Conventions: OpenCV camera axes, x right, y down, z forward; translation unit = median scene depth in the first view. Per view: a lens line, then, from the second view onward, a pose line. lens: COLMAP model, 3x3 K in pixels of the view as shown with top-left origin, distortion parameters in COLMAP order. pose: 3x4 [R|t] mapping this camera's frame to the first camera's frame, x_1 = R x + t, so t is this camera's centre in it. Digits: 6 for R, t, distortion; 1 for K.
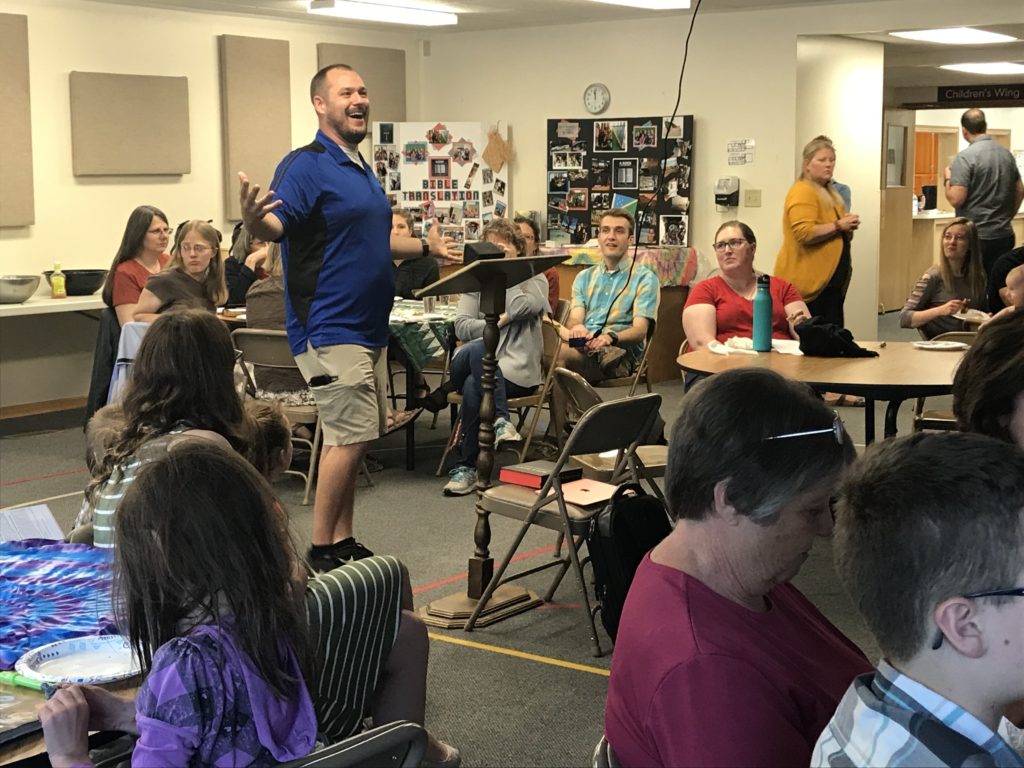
lens RADIAL K [[1667.4, 0, 511.9], [0, 1667.4, 384.0], [0, 0, 1]] dist [0.007696, 0.000000]
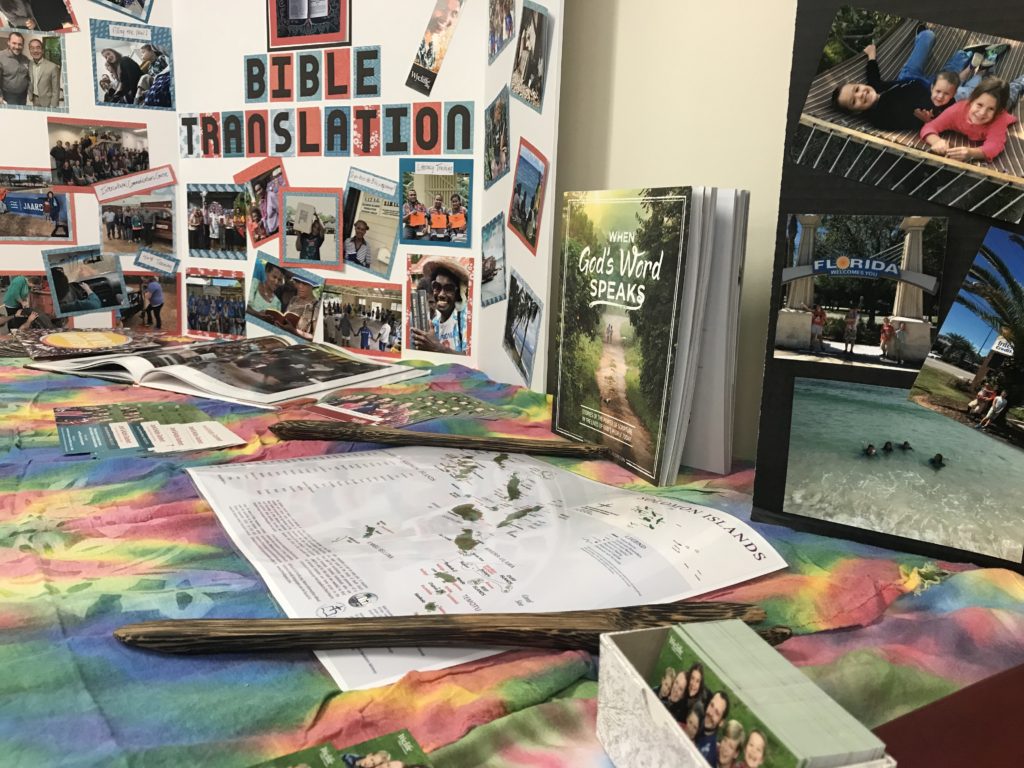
lens RADIAL K [[853.3, 0, 511.1], [0, 853.3, 383.3], [0, 0, 1]] dist [-0.000345, -0.003327]
pose [[0.914356, 0.106629, -0.390618, 0.026068], [-0.091005, 0.994140, 0.058350, -0.089829], [0.394551, -0.017804, 0.918702, 0.910425]]
